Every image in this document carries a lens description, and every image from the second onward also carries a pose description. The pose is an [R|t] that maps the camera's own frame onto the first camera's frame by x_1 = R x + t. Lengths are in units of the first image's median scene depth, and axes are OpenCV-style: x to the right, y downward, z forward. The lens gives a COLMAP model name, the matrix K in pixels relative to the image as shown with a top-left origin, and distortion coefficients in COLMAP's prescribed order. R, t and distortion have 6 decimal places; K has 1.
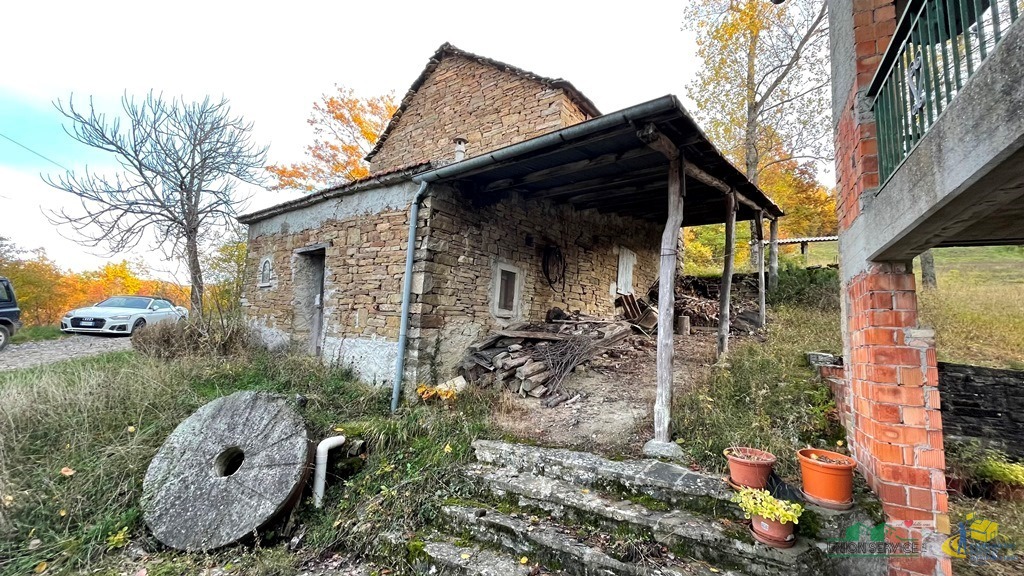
lens RADIAL K [[406.9, 0, 511.9], [0, 406.9, 290.2], [0, 0, 1]] dist [-0.006161, 0.001416]
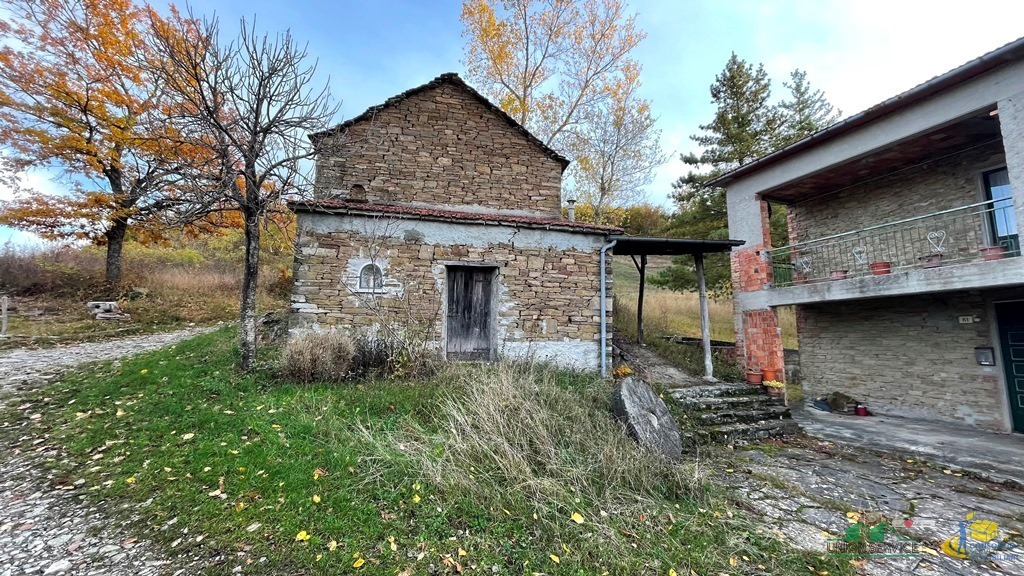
lens RADIAL K [[406.9, 0, 510.1], [0, 406.9, 288.4], [0, 0, 1]] dist [-0.006161, 0.001416]
pose [[0.667535, 0.040840, 0.743458, -1.403709], [-0.056887, 0.998374, -0.003765, -0.042468], [-0.742402, -0.039780, 0.668772, 0.194561]]
